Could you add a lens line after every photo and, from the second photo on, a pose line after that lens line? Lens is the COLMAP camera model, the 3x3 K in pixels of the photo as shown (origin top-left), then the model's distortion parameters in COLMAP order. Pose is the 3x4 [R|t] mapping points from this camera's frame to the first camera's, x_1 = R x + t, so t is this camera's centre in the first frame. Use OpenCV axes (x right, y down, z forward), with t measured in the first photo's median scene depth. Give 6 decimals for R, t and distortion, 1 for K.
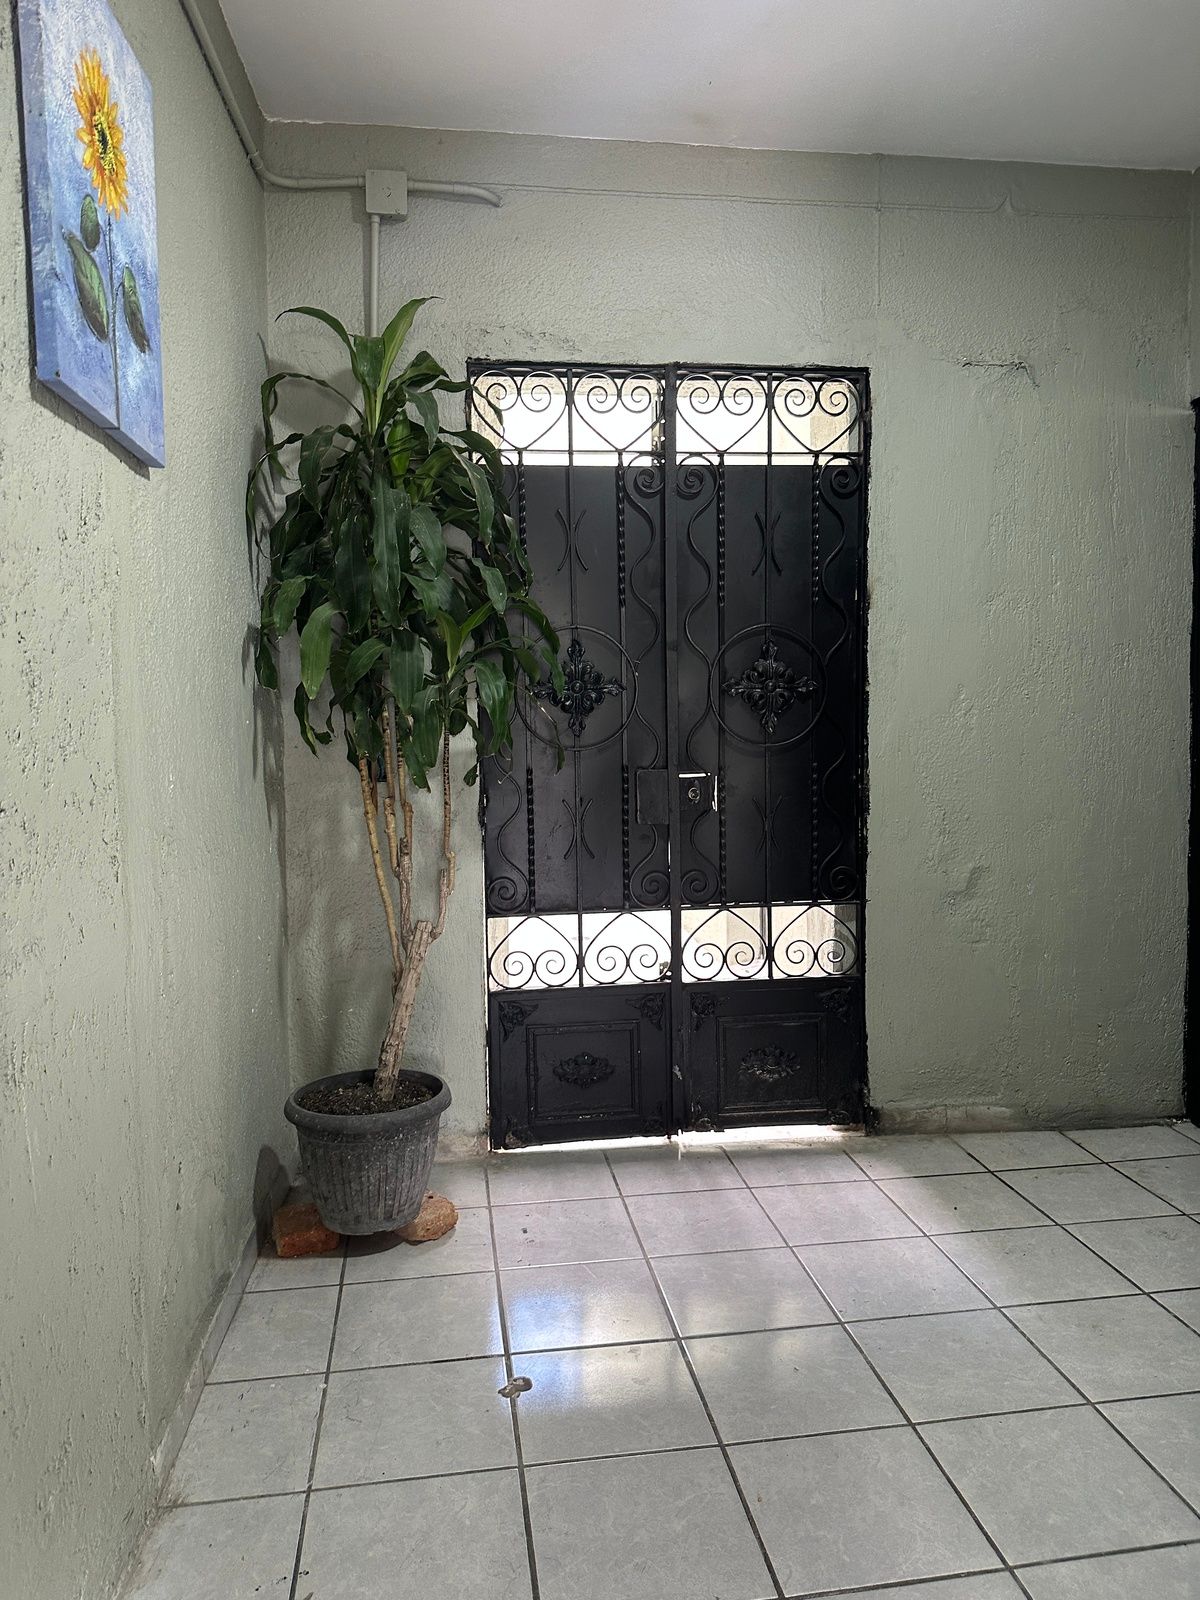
lens RADIAL K [[1122.0, 0, 624.8], [0, 1122.0, 802.0], [0, 0, 1]] dist [0.047916, -0.055776]
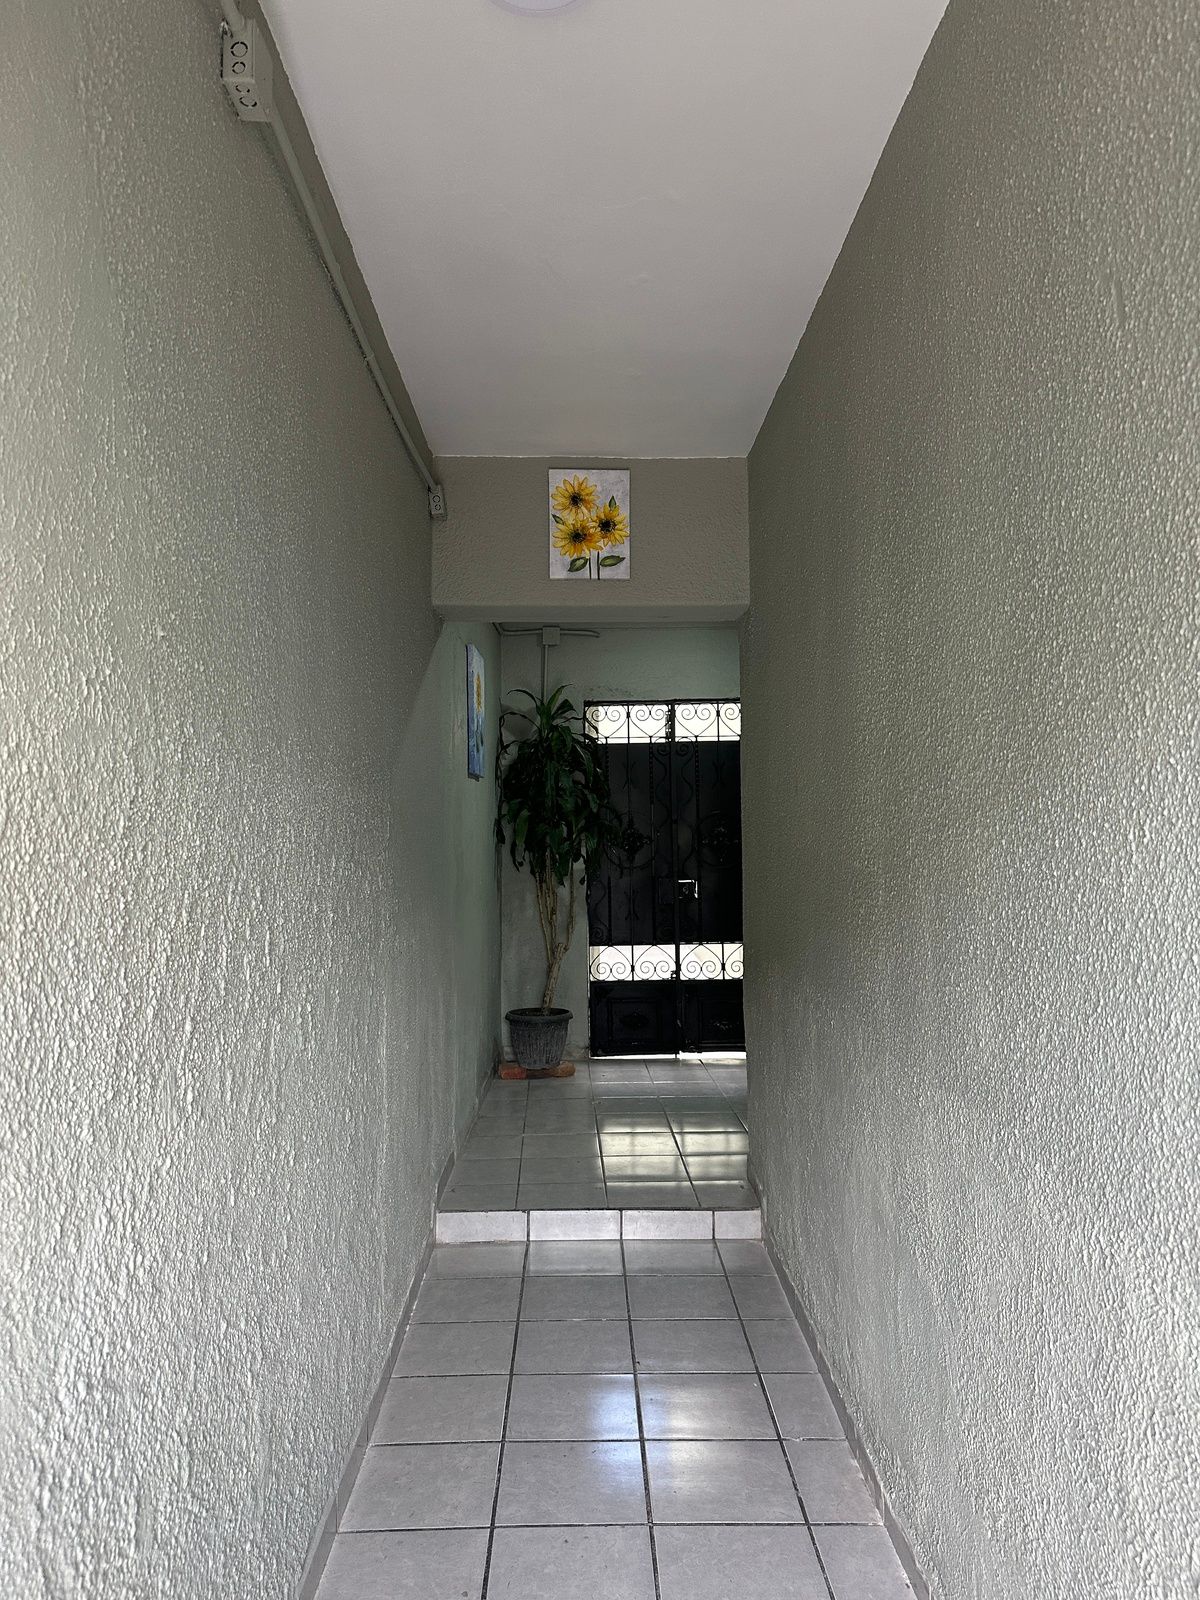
lens RADIAL K [[1122.0, 0, 596.0], [0, 1122.0, 801.2], [0, 0, 1]] dist [0.047916, -0.055776]
pose [[0.991184, -0.002686, -0.132464, 0.182060], [-0.010961, 0.994705, -0.102182, 0.046710], [0.132037, 0.102734, 0.985907, -1.194187]]
